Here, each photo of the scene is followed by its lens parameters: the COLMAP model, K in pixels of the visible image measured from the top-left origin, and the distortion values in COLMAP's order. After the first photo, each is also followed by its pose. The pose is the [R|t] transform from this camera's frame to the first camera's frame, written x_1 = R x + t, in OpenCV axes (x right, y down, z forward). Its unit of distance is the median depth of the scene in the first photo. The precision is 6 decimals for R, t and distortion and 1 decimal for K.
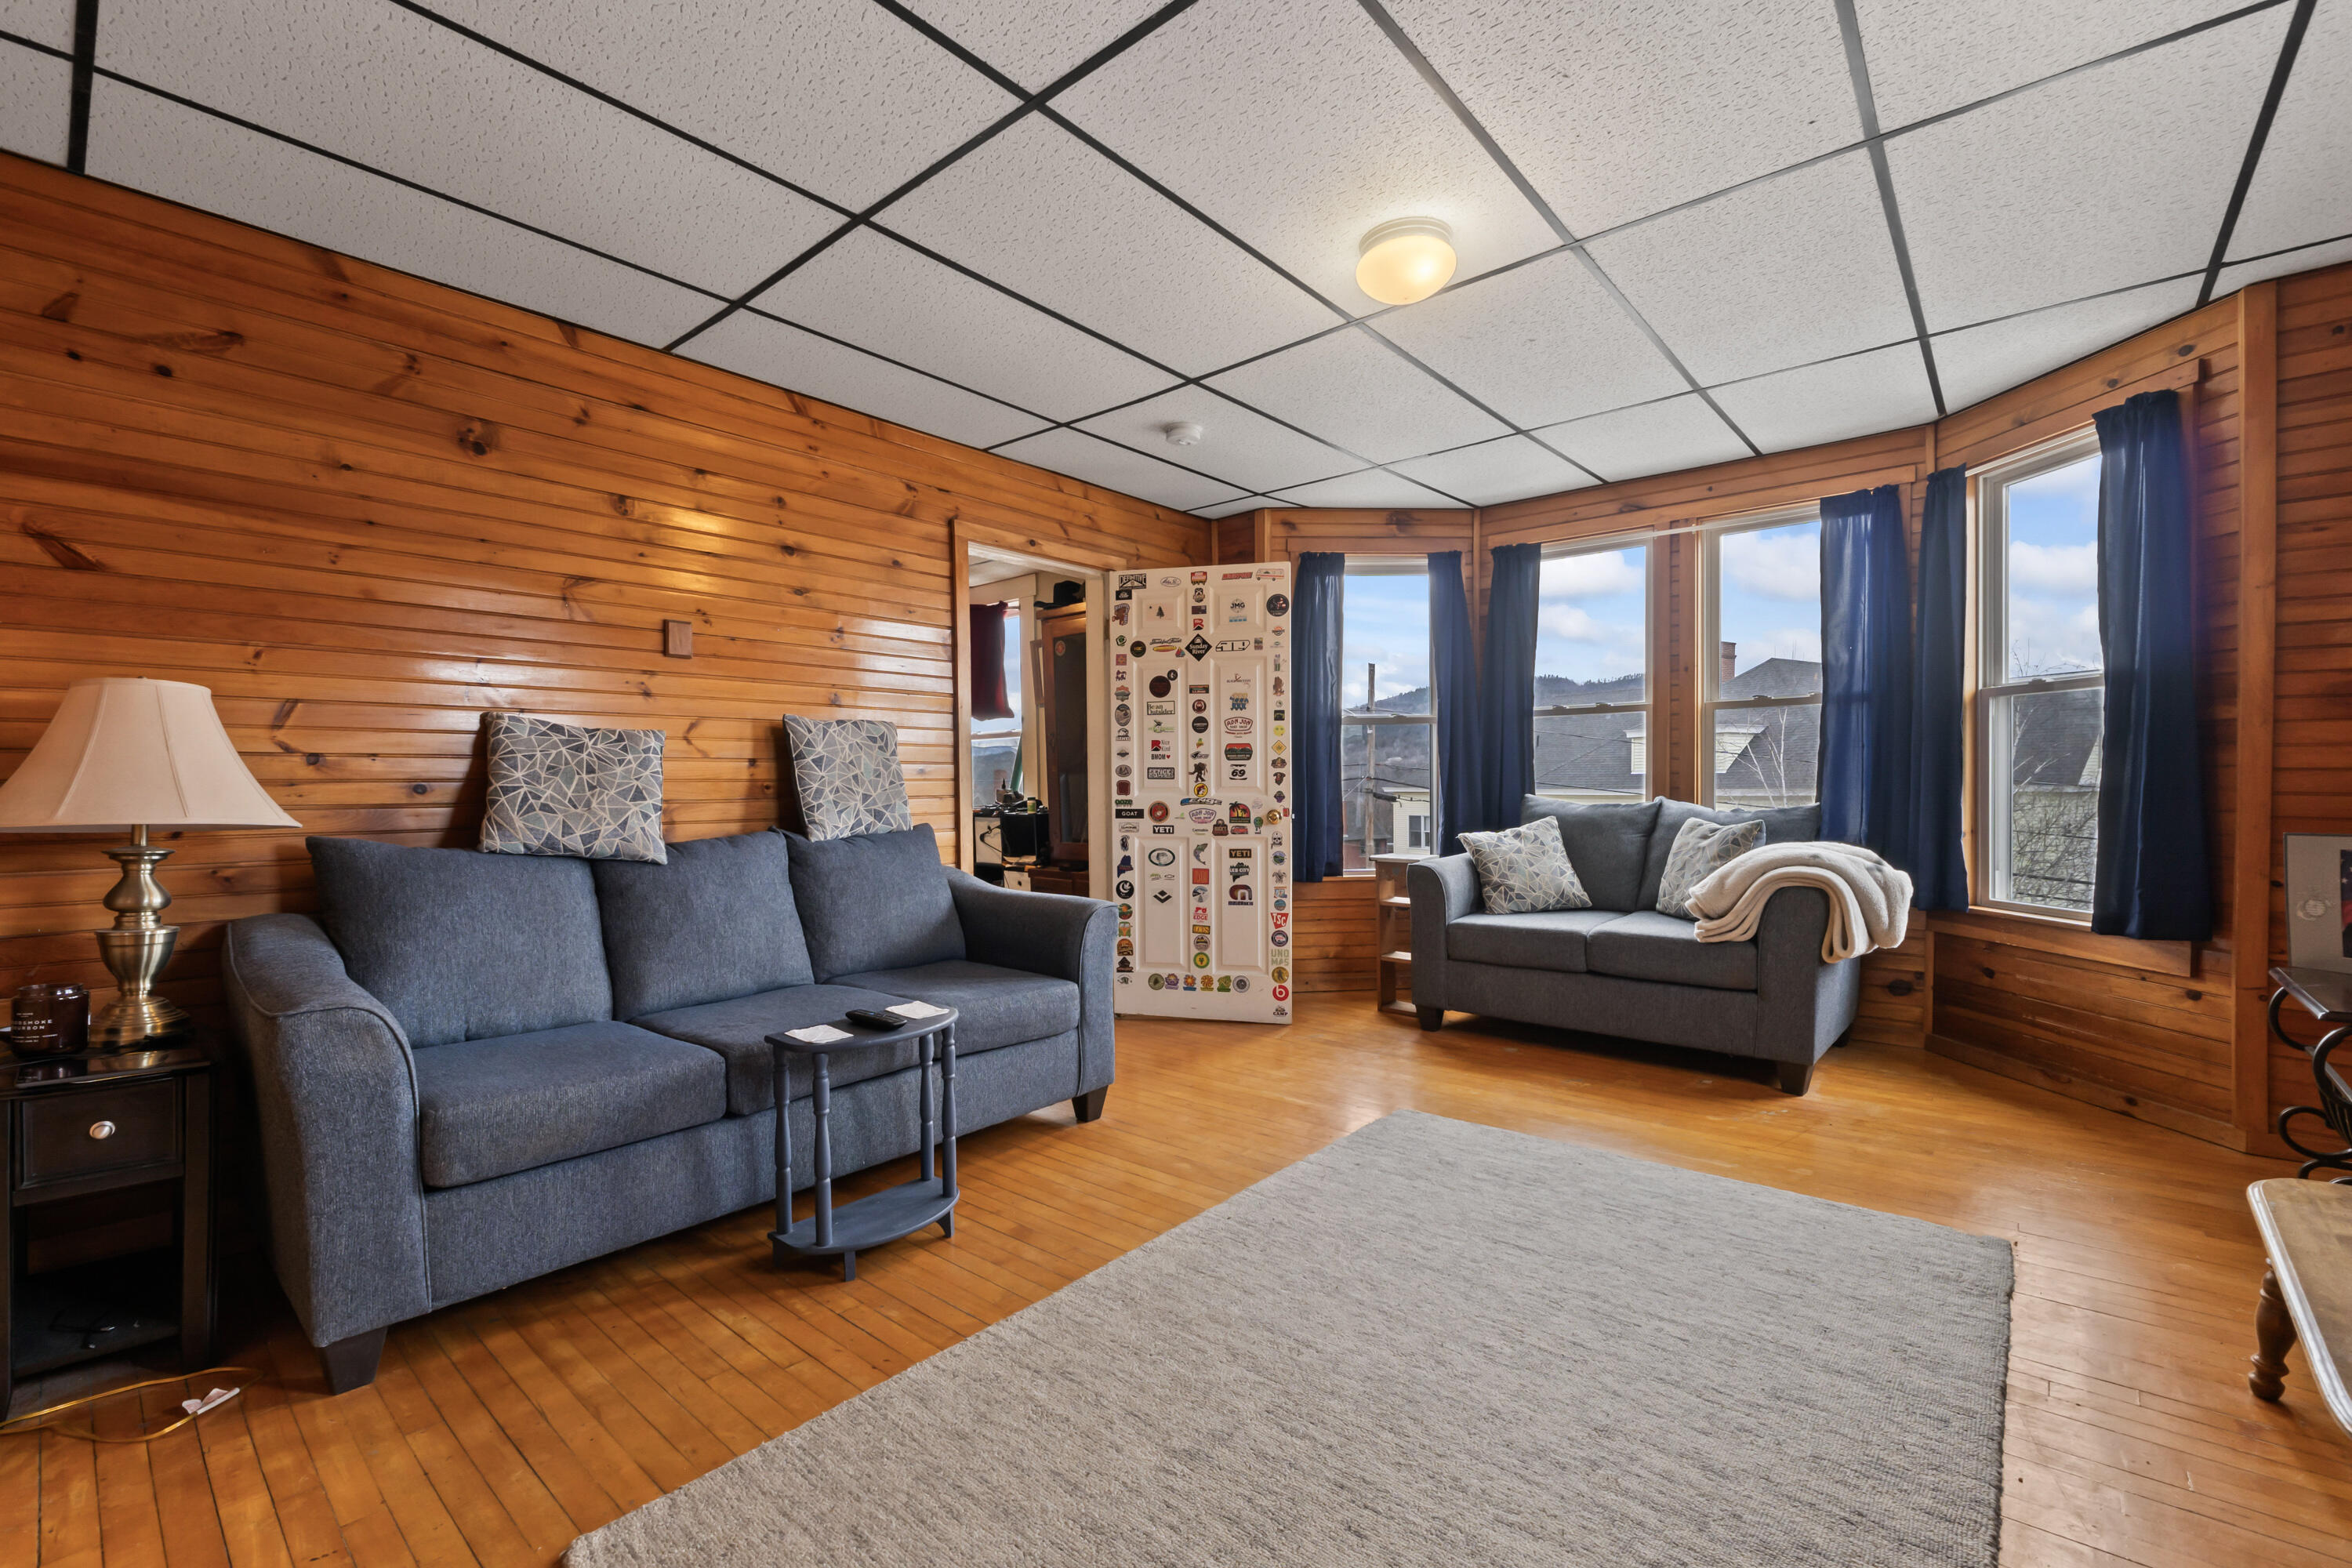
lens RADIAL K [[997.9, 0, 1186.4], [0, 997.9, 818.4], [0, 0, 1]] dist [-0.006163, -0.000395]
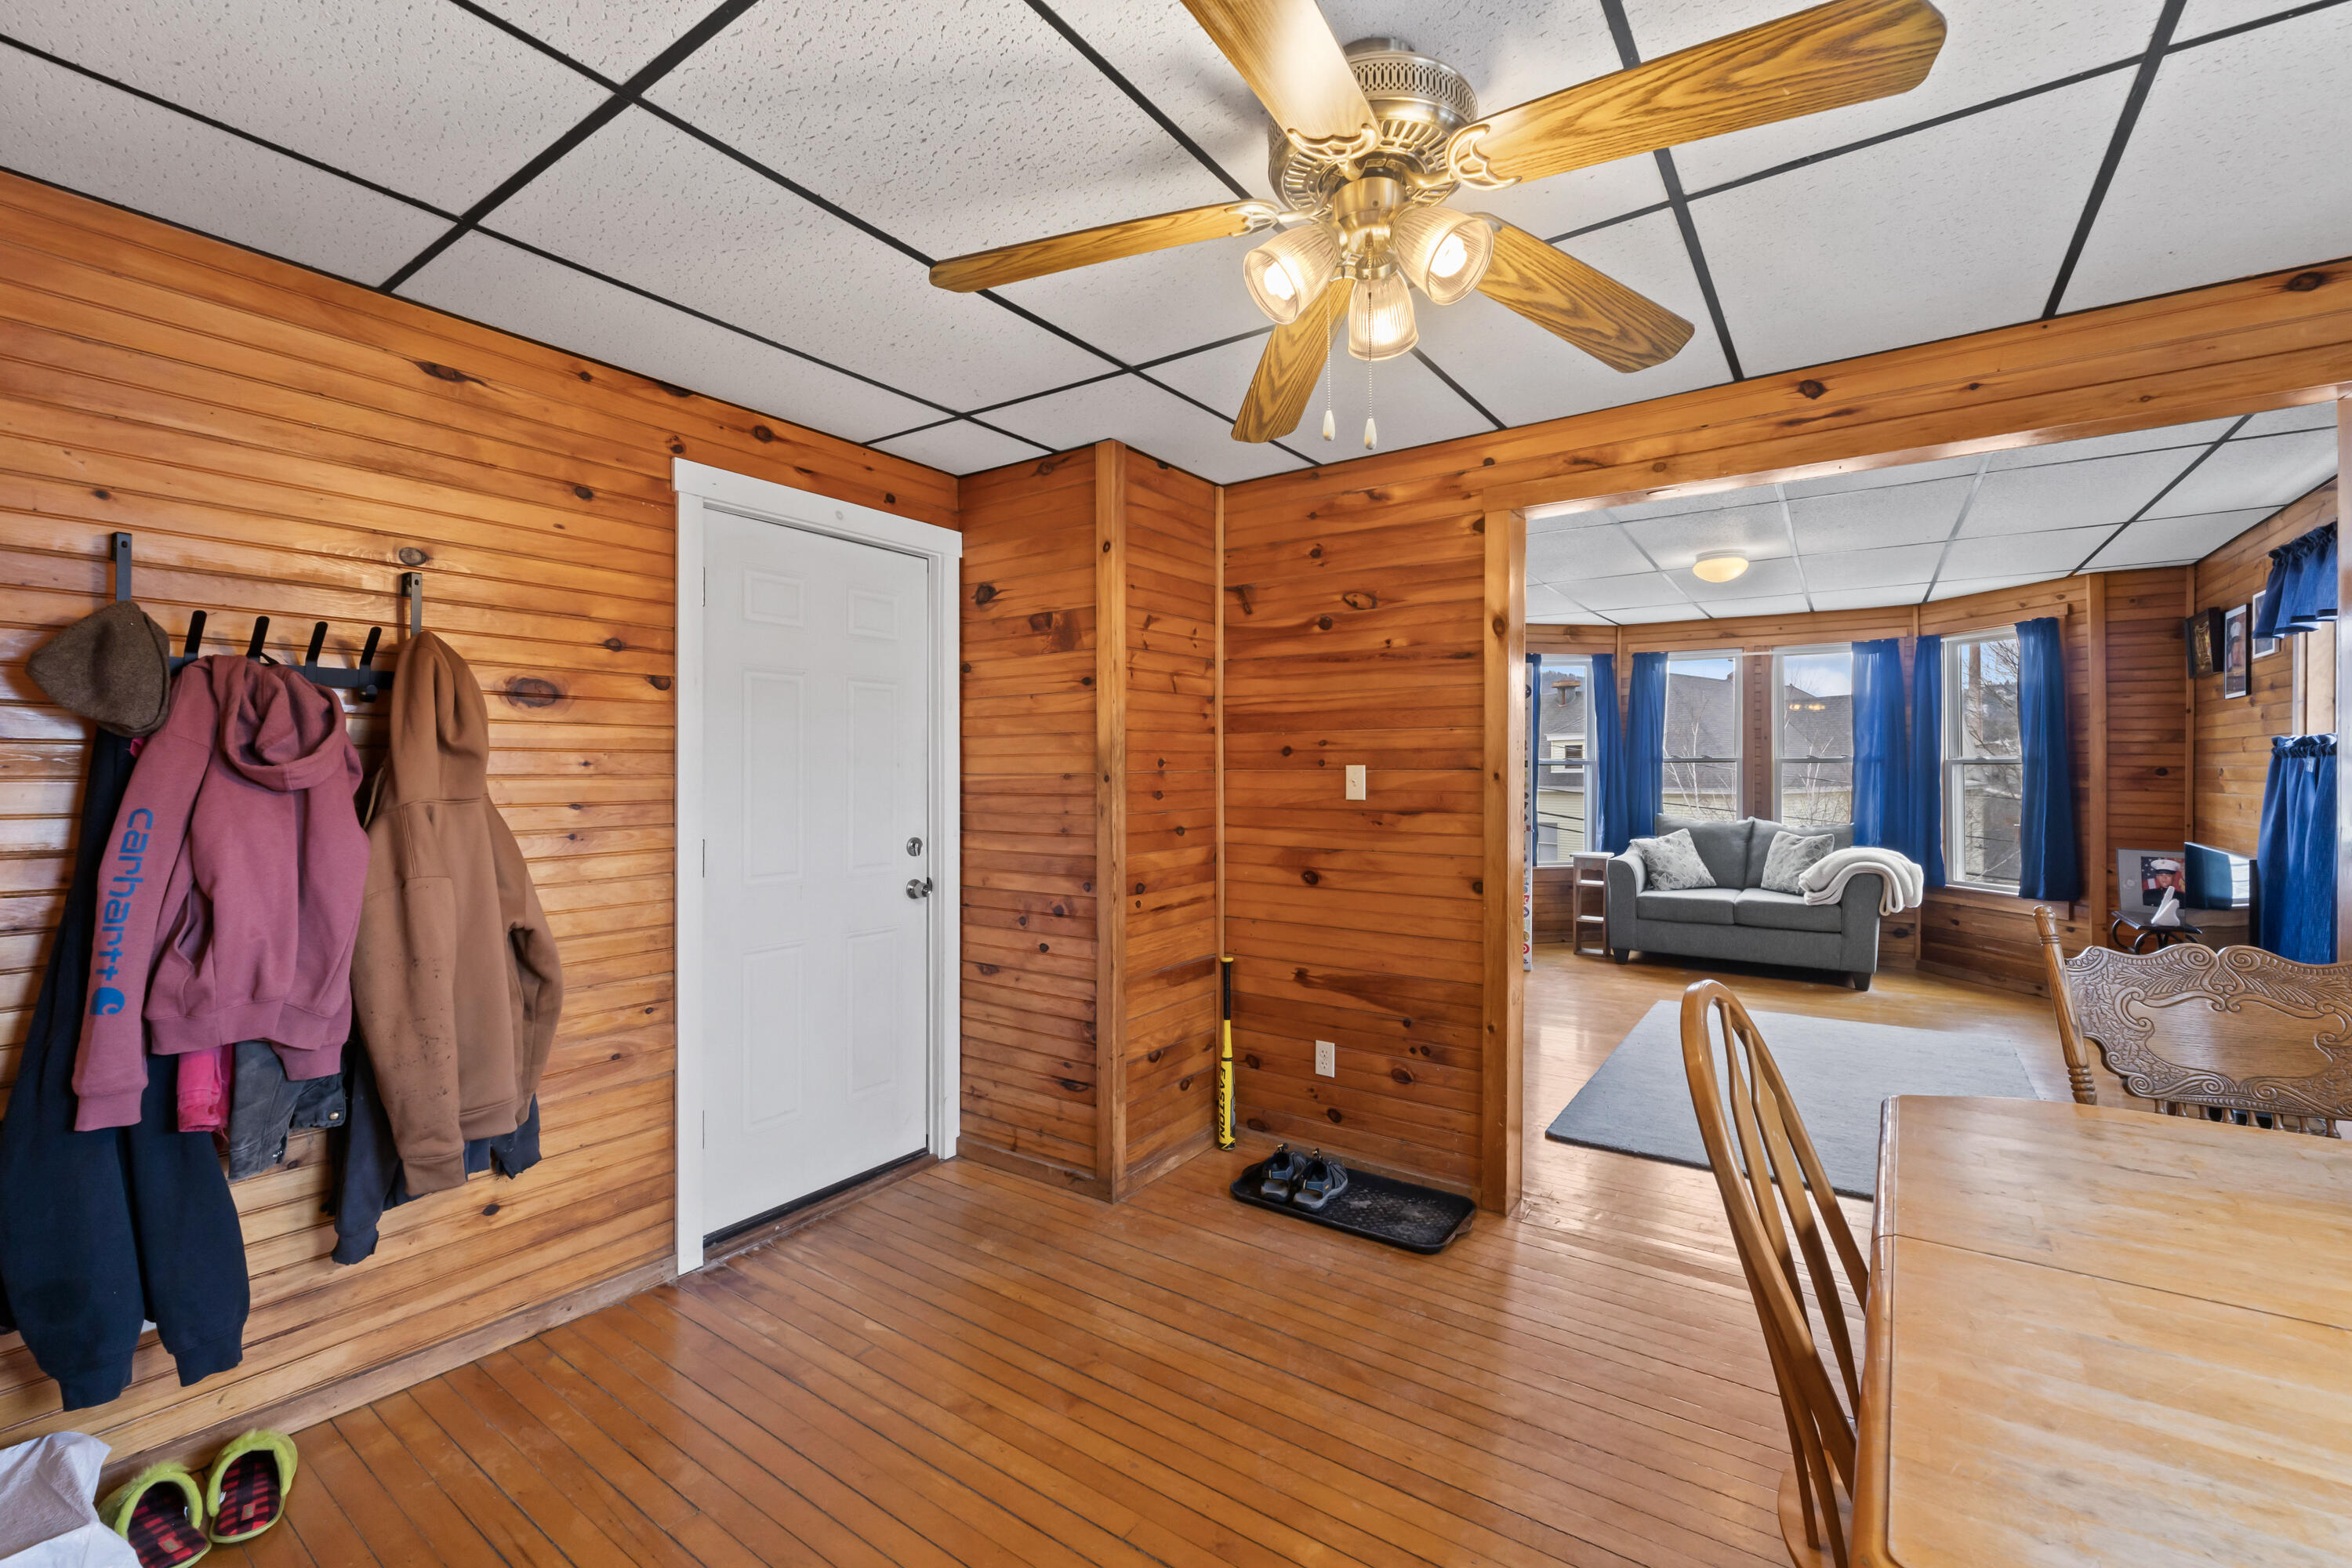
lens RADIAL K [[997.9, 0, 1171.7], [0, 997.9, 776.2], [0, 0, 1]] dist [-0.006163, -0.000395]
pose [[0.994834, 0.007800, 0.101211, -0.762755], [-0.005038, 0.999609, -0.027522, -0.047847], [-0.101386, 0.026870, 0.994484, -0.622231]]
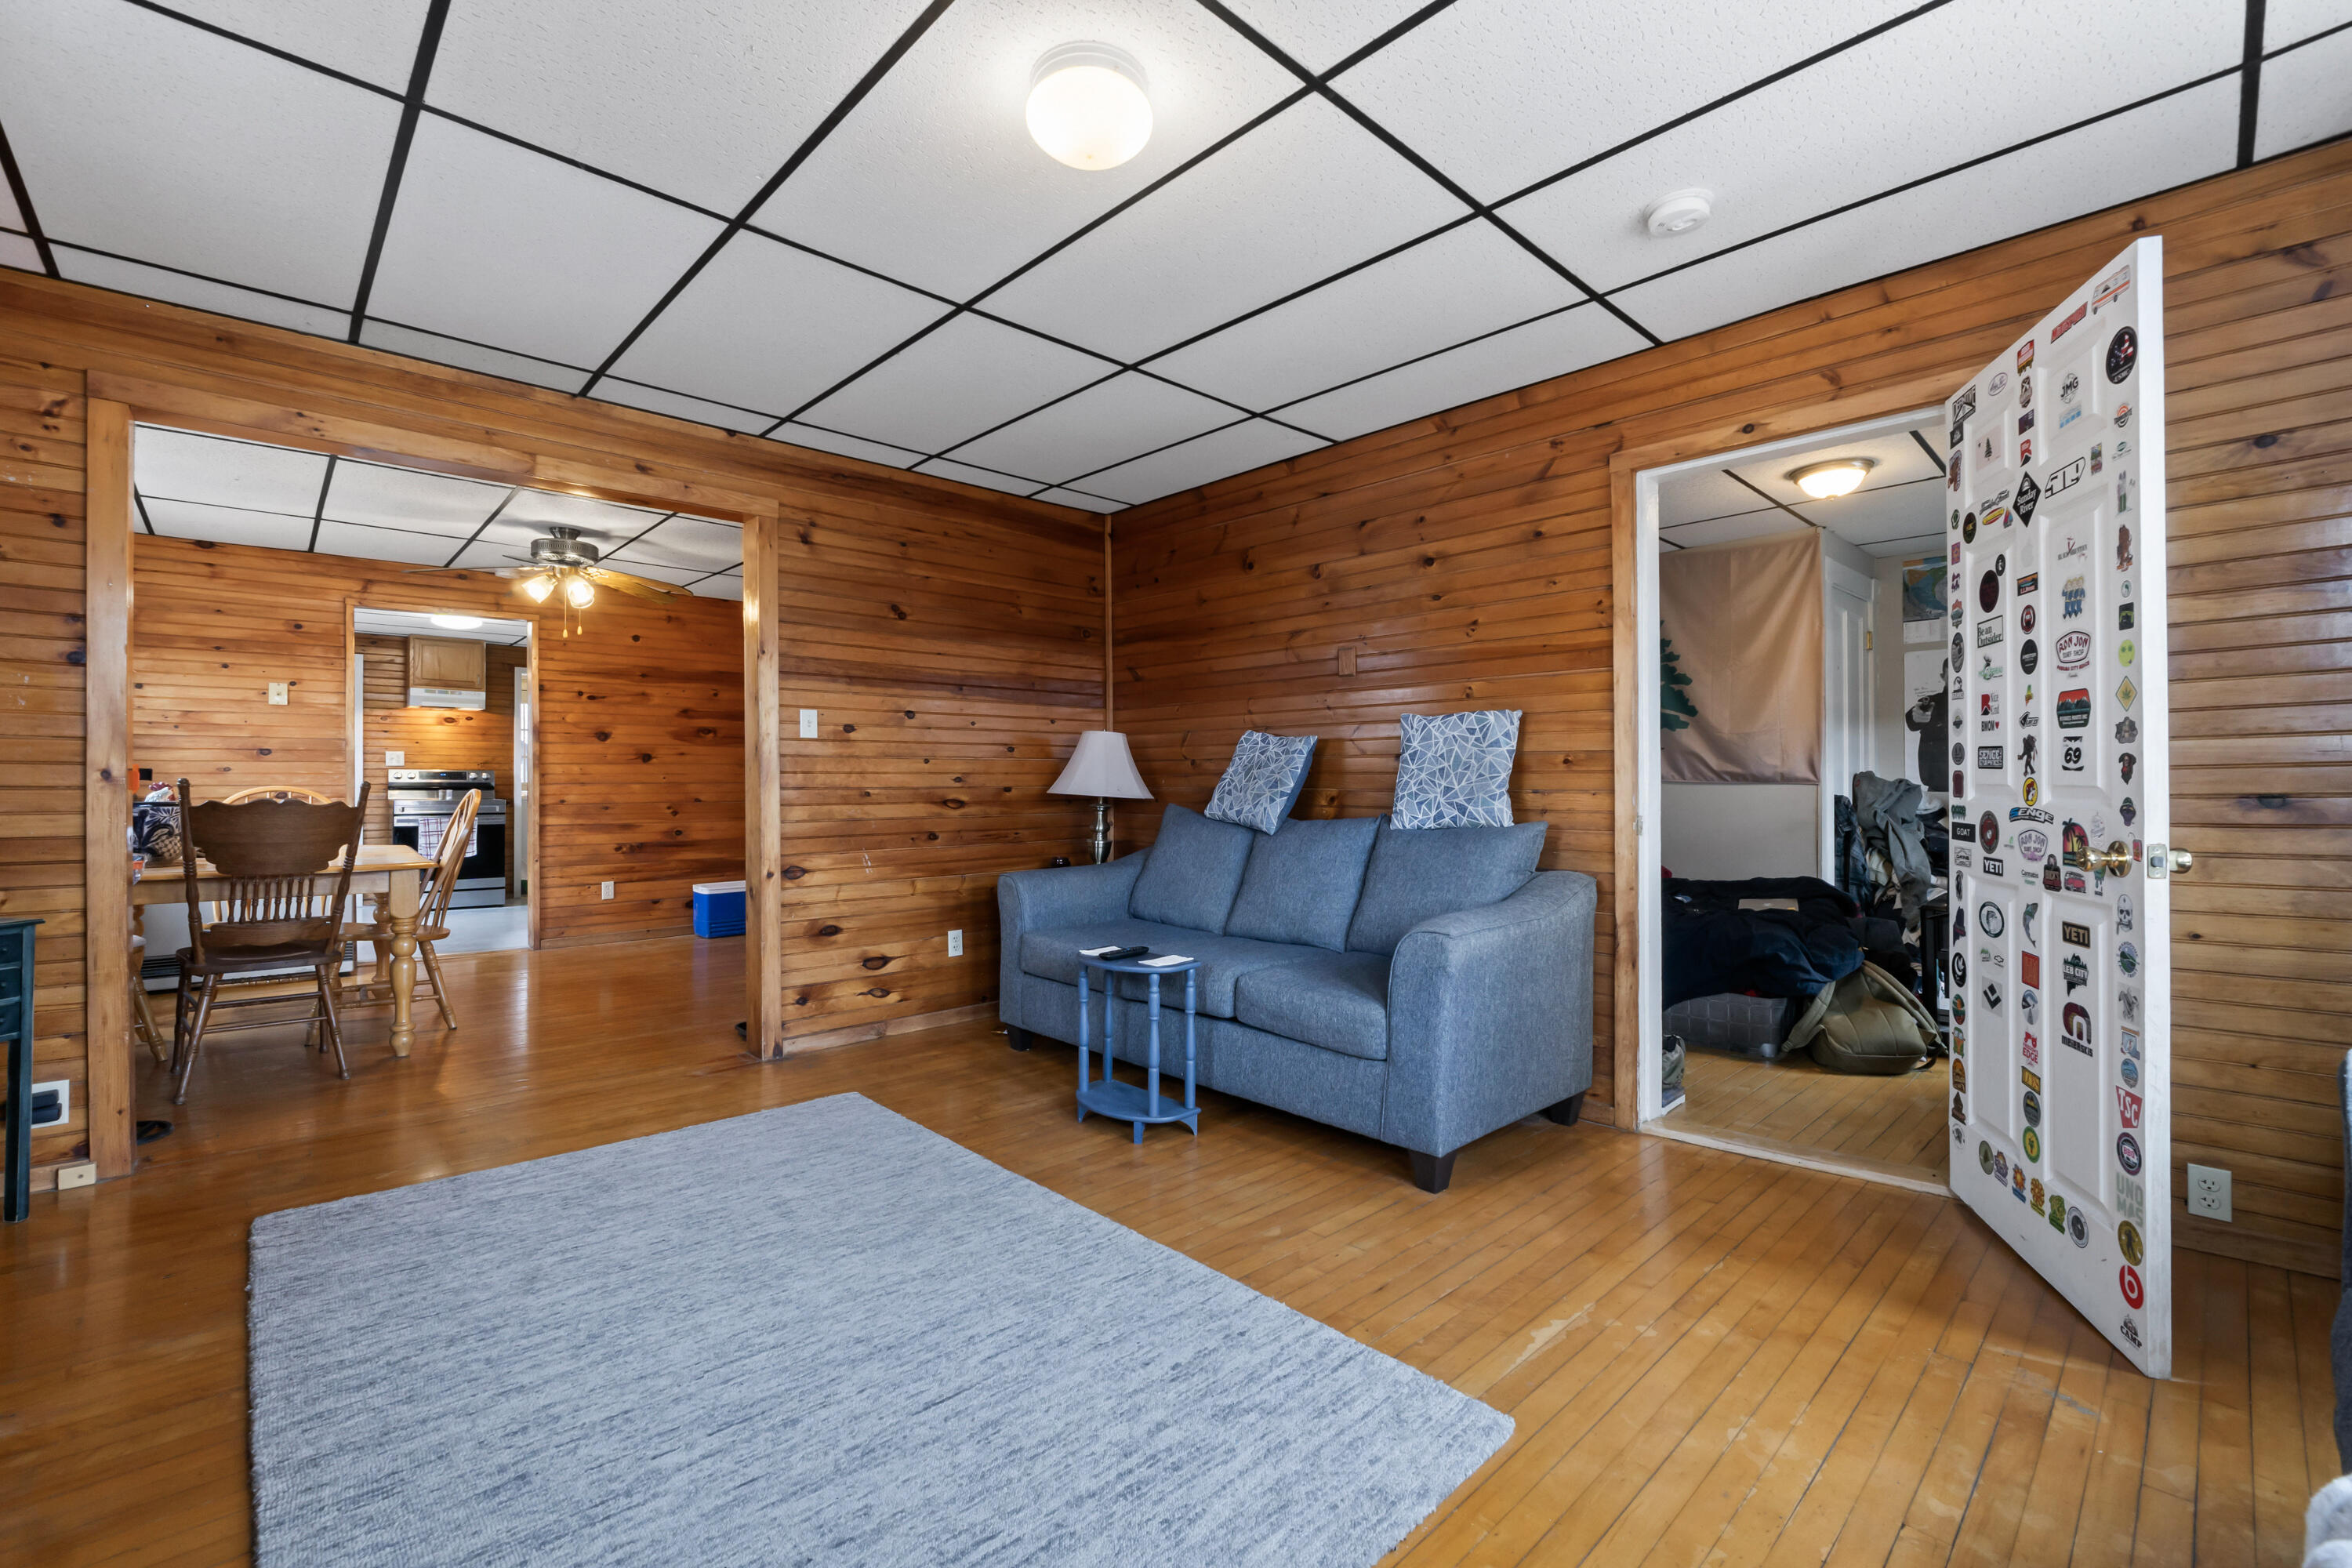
lens RADIAL K [[997.9, 0, 1168.7], [0, 997.9, 781.0], [0, 0, 1]] dist [-0.006163, -0.000395]
pose [[-0.115916, 0.012258, -0.993183, 0.677477], [-0.028426, 0.999473, 0.015653, -0.036448], [0.992852, 0.030047, -0.115506, 0.802340]]
